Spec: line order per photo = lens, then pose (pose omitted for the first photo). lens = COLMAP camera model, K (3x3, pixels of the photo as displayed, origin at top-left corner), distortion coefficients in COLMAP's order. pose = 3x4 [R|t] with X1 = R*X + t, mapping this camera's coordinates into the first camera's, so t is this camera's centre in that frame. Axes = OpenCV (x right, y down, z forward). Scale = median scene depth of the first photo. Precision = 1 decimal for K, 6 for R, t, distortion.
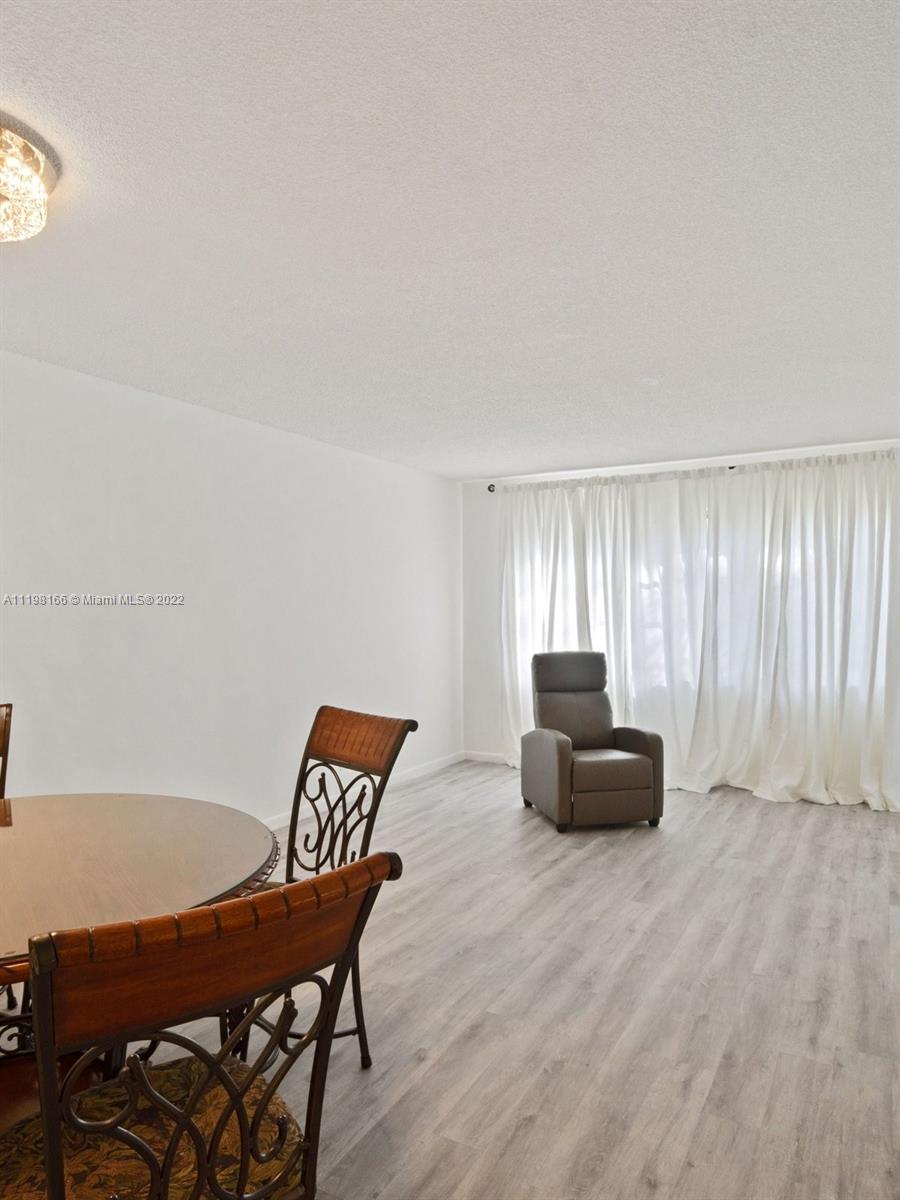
lens RADIAL K [[795.9, 0, 434.3], [0, 795.9, 630.5], [0, 0, 1]] dist [0.003224, 0.000040]
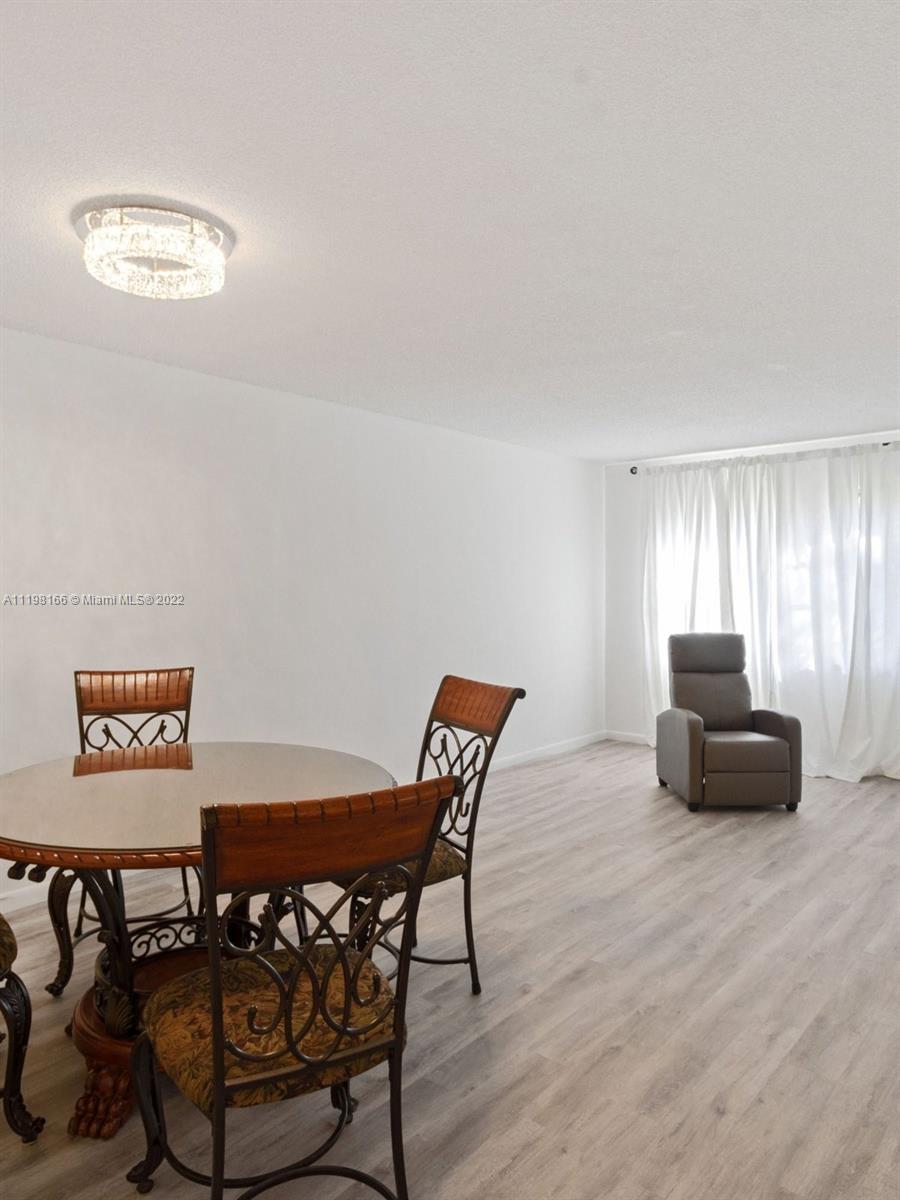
lens RADIAL K [[806.0, 0, 431.5], [0, 806.0, 597.2], [0, 0, 1]] dist [-0.002229, -0.001375]
pose [[0.979383, 0.006090, -0.201921, 0.058280], [-0.009512, 0.999827, -0.015982, 0.001968], [0.201788, 0.017574, 0.979271, -0.106529]]
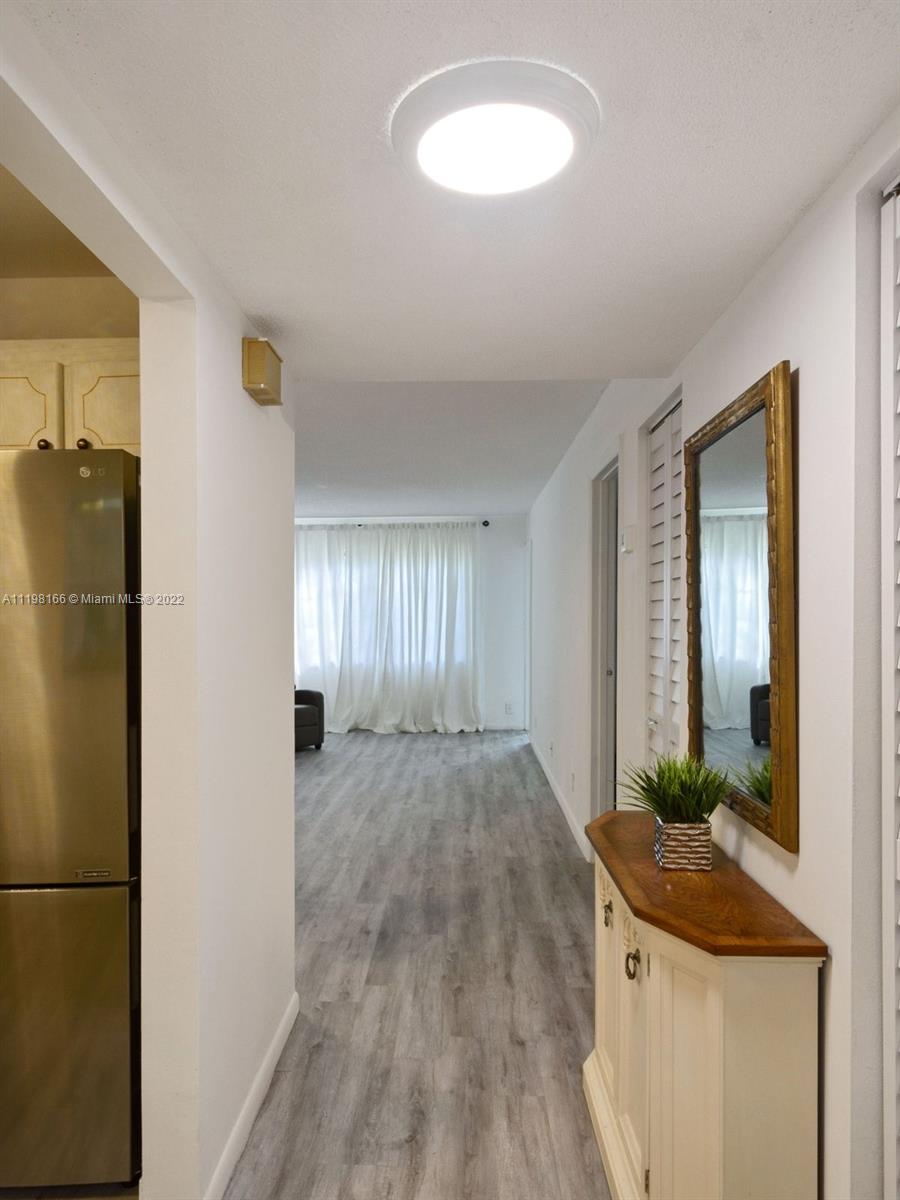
lens RADIAL K [[795.9, 0, 434.3], [0, 795.9, 630.5], [0, 0, 1]] dist [0.003224, 0.000040]
pose [[0.890323, -0.002291, 0.455324, -0.374316], [0.005729, 0.999965, -0.006172, 0.024491], [-0.455294, 0.008104, 0.890304, -0.822772]]
